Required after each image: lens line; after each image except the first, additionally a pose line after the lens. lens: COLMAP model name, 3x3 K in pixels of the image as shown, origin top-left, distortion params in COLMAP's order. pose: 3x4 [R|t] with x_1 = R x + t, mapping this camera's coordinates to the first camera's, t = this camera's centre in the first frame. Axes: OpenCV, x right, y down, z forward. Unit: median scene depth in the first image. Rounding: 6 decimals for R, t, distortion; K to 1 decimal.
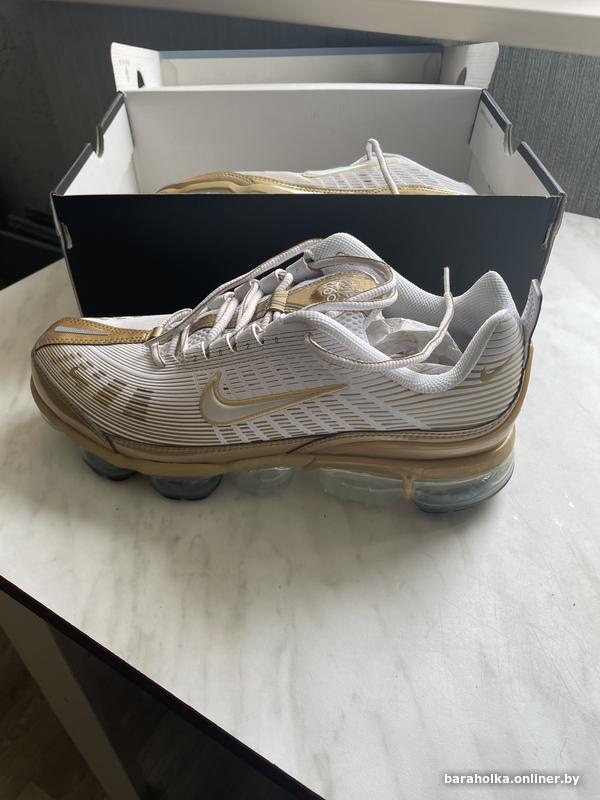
lens RADIAL K [[603.3, 0, 295.5], [0, 603.3, 400.1], [0, 0, 1]] dist [0.071791, -0.107959]
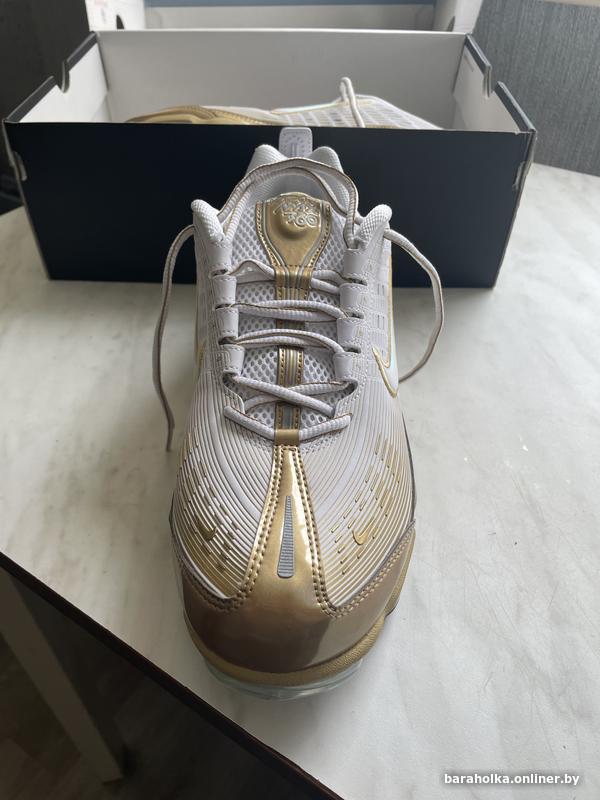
lens RADIAL K [[609.1, 0, 293.5], [0, 609.1, 394.2], [0, 0, 1]] dist [0.070260, -0.112489]
pose [[0.999621, 0.023809, -0.013784, 0.077392], [-0.023543, 0.999539, 0.019175, 0.060920], [0.014234, -0.018843, 0.999721, 0.018305]]
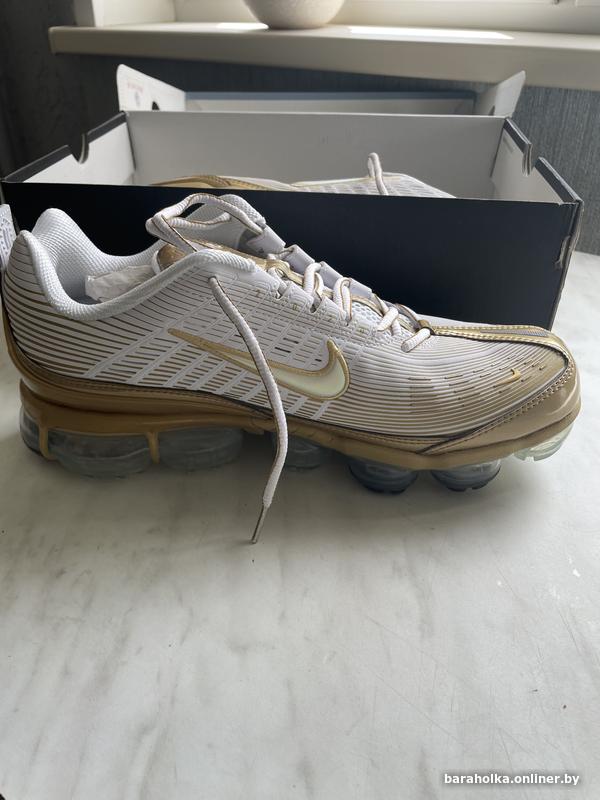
lens RADIAL K [[608.1, 0, 300.0], [0, 608.1, 400.0], [0, 0, 1]] dist [0.074091, -0.113640]
pose [[0.995032, 0.061672, -0.078150, 0.124743], [-0.070984, 0.989915, -0.122598, 0.061089], [0.069801, 0.127536, 0.989375, 0.149788]]
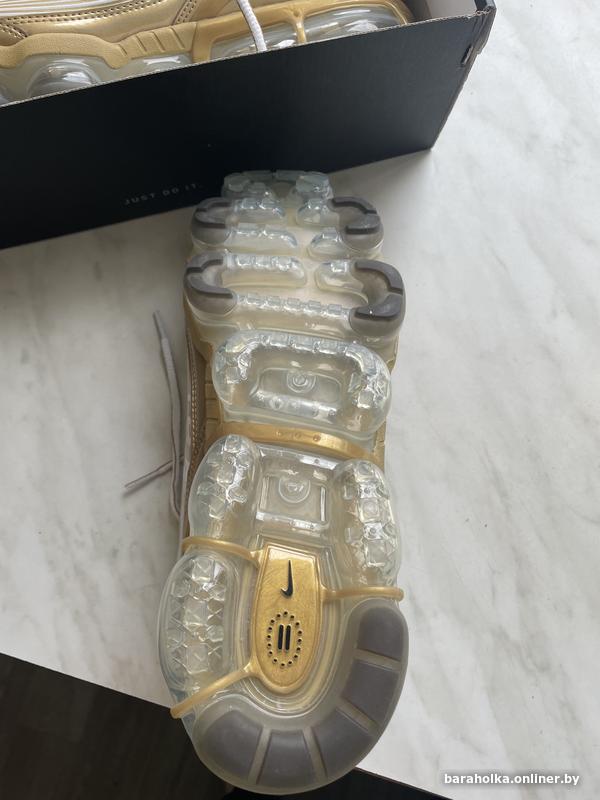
lens RADIAL K [[608.1, 0, 300.0], [0, 608.1, 400.0], [0, 0, 1]] dist [0.074091, -0.113640]
pose [[0.965916, -0.246898, 0.077764, 0.063103], [0.144286, 0.762951, 0.630148, -0.420917], [-0.214913, -0.597450, 0.772571, 0.229013]]
